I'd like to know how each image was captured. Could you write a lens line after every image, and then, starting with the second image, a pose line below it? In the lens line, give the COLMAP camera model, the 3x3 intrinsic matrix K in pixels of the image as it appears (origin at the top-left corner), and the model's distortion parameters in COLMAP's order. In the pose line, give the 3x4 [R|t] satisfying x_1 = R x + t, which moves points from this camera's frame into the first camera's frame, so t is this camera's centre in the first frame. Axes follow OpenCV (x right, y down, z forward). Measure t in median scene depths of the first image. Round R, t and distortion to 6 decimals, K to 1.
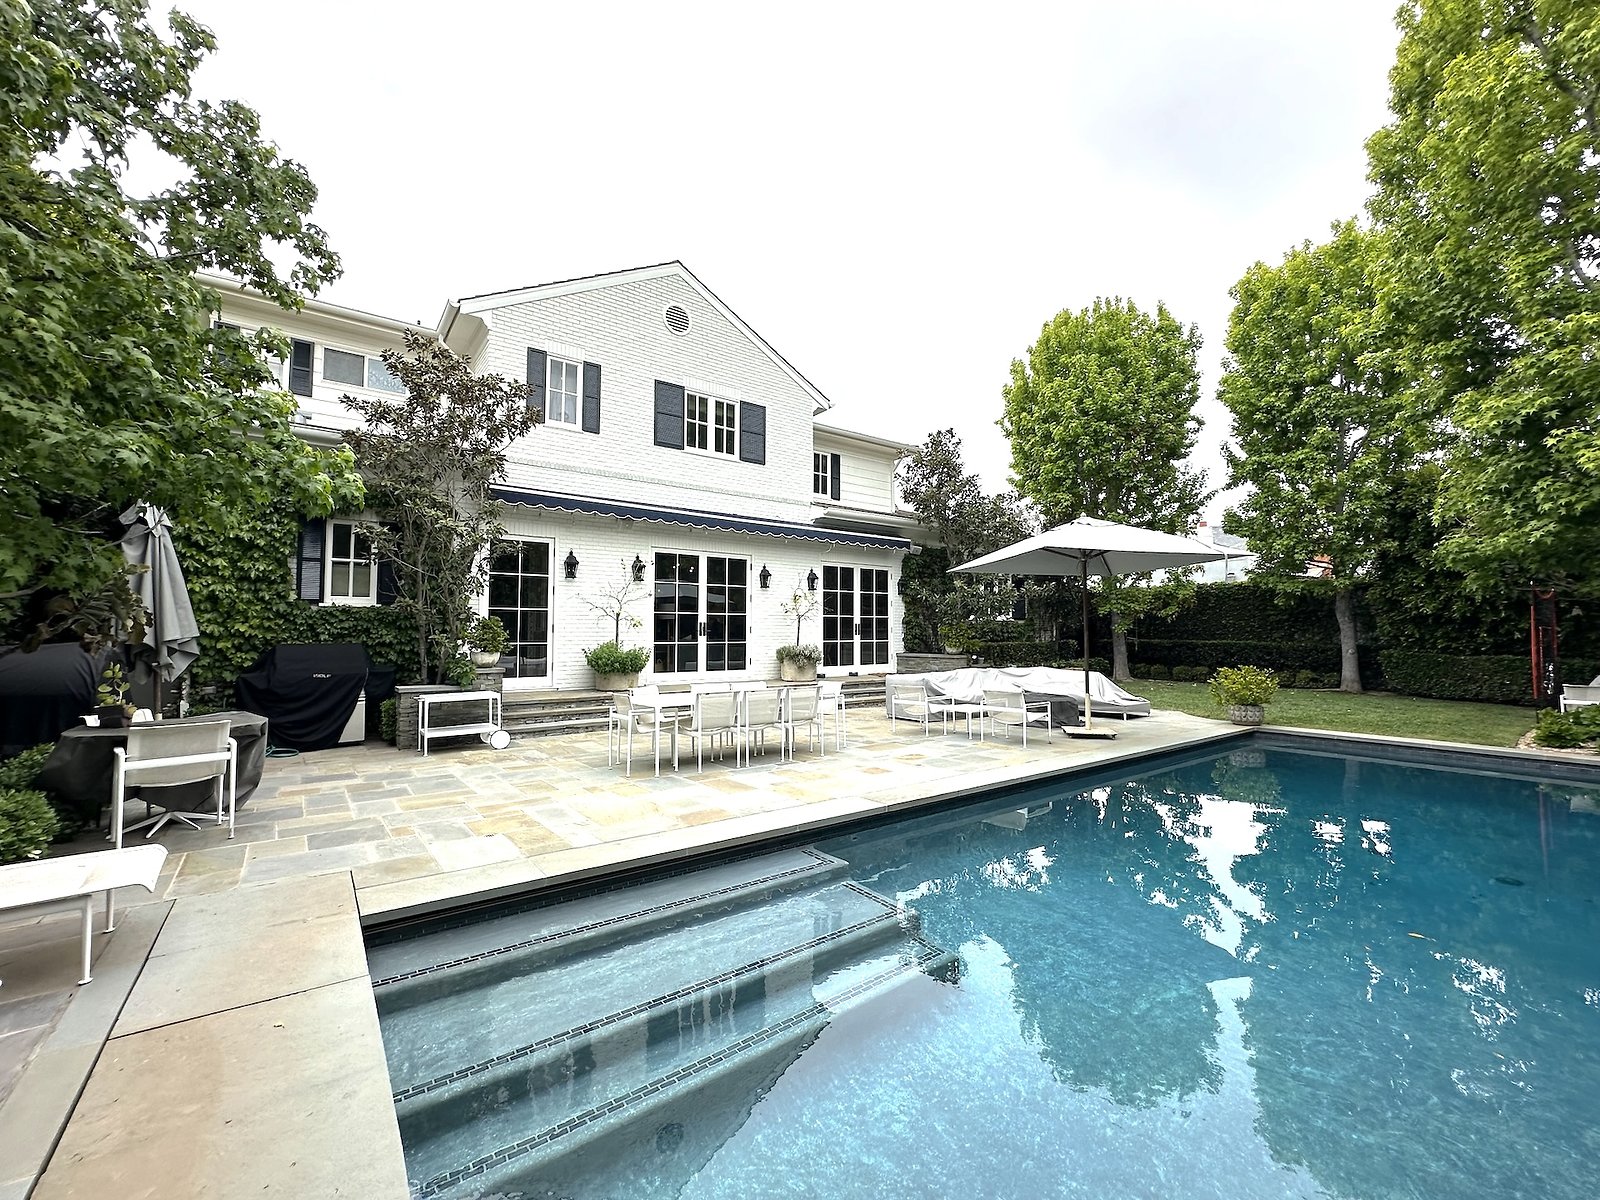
lens RADIAL K [[651.6, 0, 800.0], [0, 651.6, 600.0], [0, 0, 1]] dist [0.000164, 0.000017]
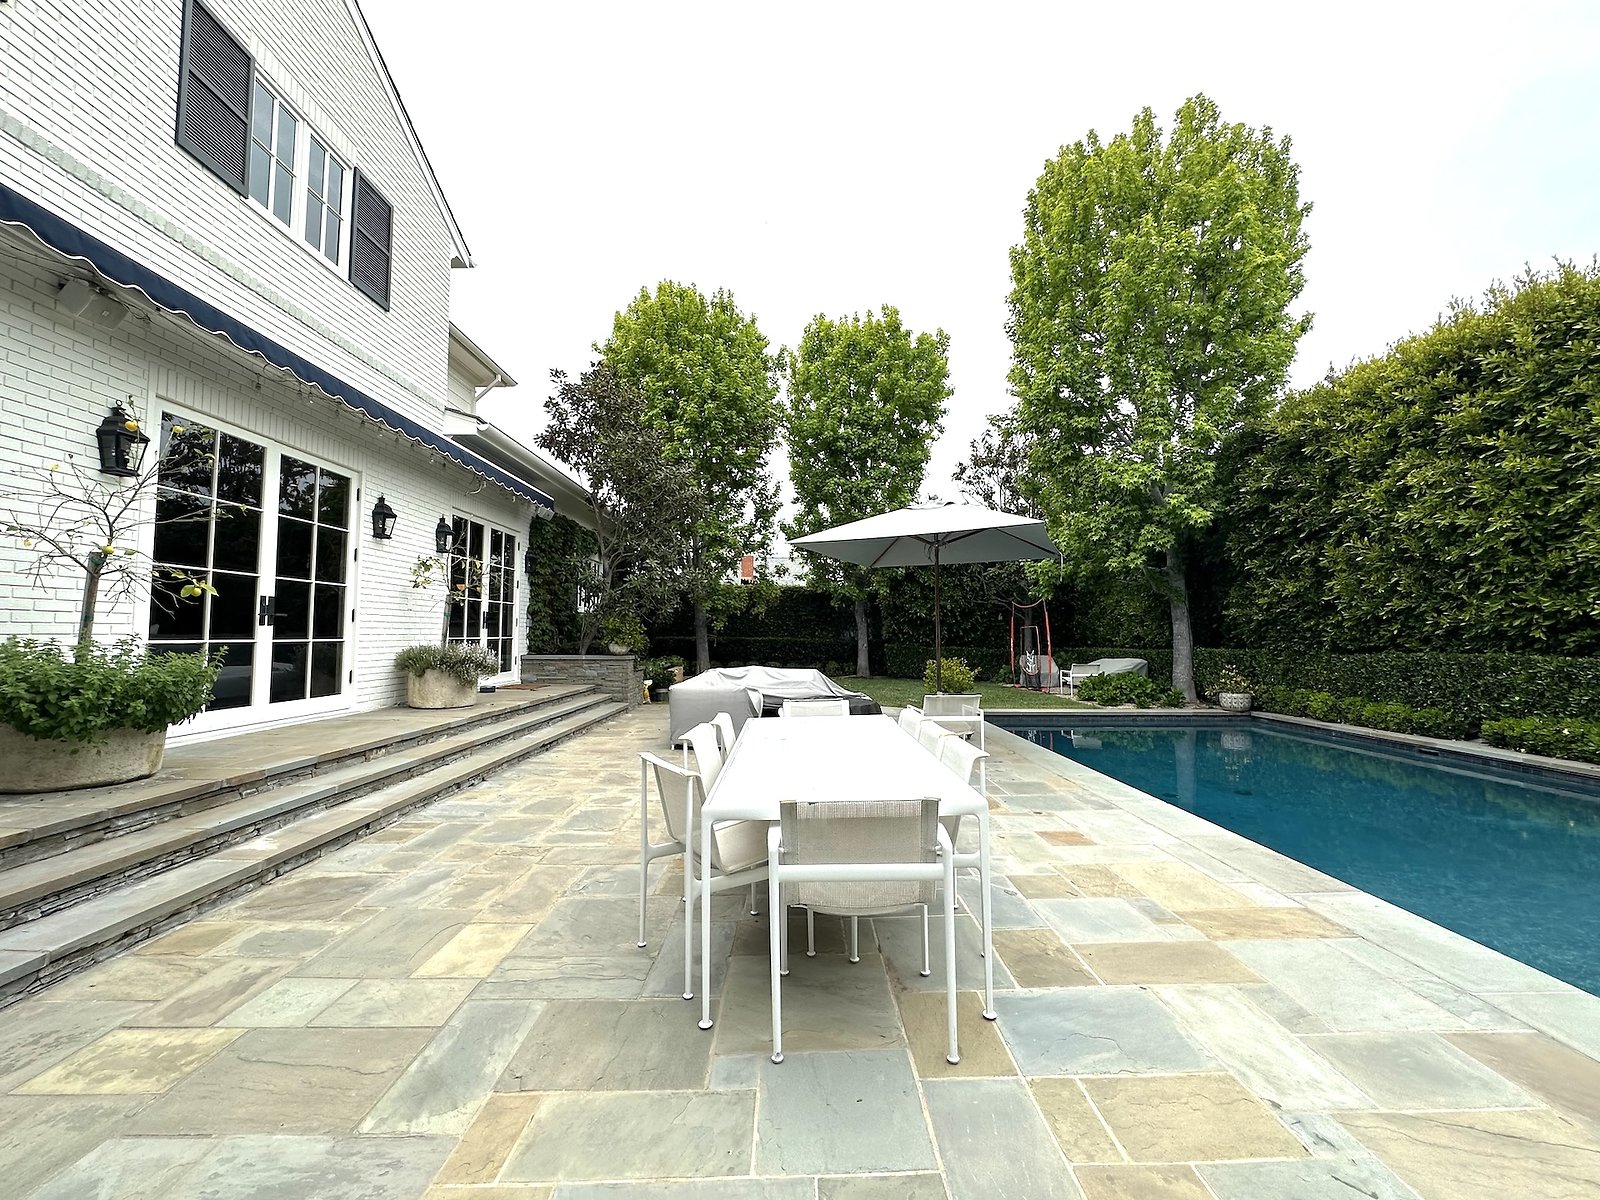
lens RADIAL K [[636.4, 0, 800.0], [0, 636.4, 600.0], [0, 0, 1]] dist [-0.001006, -0.000039]
pose [[0.588905, 0.045581, 0.806916, -0.265107], [-0.043839, 0.998740, -0.024422, 0.029298], [-0.807012, -0.020992, 0.590161, 0.408089]]
